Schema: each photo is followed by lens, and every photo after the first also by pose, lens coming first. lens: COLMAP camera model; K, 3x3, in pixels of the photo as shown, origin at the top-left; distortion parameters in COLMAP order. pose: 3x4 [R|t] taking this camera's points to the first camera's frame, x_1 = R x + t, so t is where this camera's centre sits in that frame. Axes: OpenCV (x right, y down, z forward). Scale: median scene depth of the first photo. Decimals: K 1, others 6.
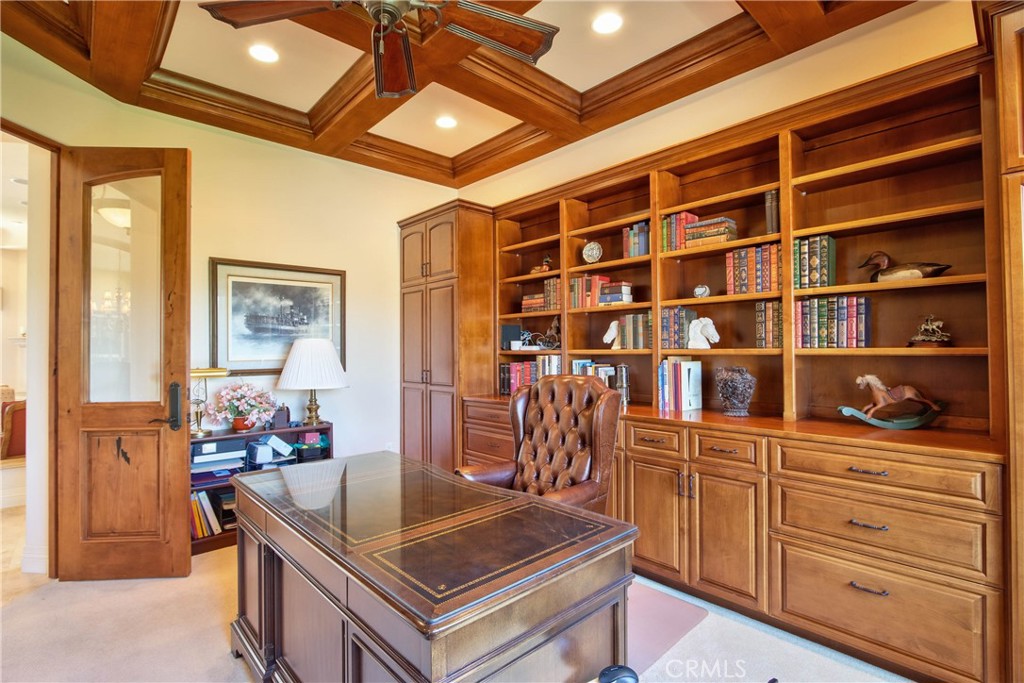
lens RADIAL K [[484.9, 0, 509.9], [0, 484.9, 345.6], [0, 0, 1]] dist [-0.017557, 0.000060]
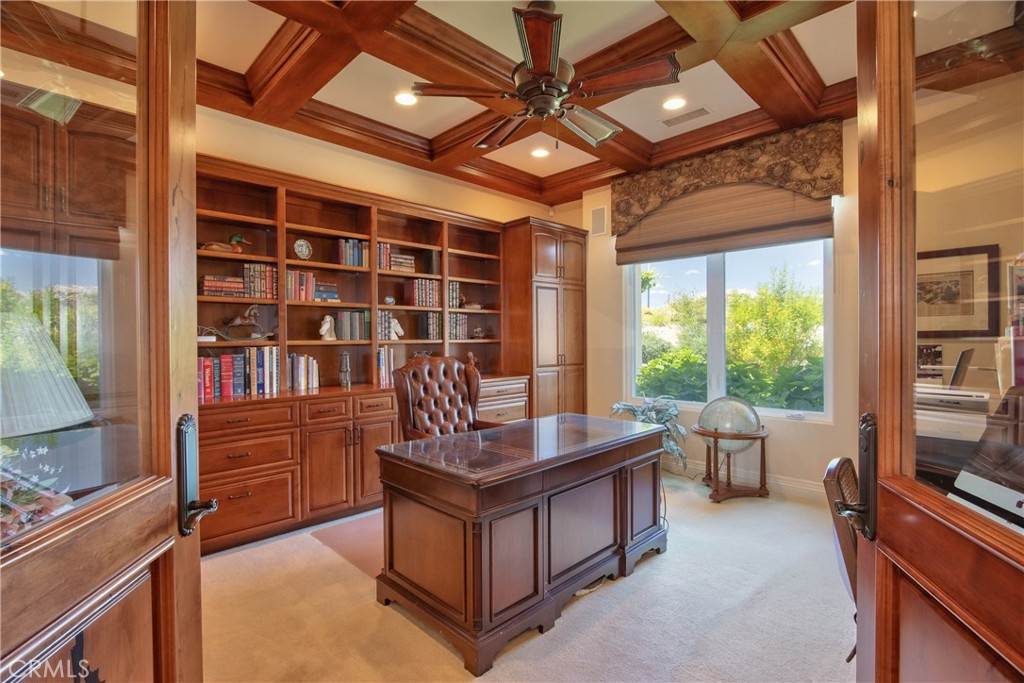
lens RADIAL K [[484.9, 0, 509.9], [0, 484.9, 345.6], [0, 0, 1]] dist [-0.017557, 0.000060]
pose [[-0.026680, -0.006328, 0.999624, -1.102416], [-0.004326, 0.999971, 0.006215, 0.013968], [-0.999635, -0.004159, -0.026706, 0.688015]]
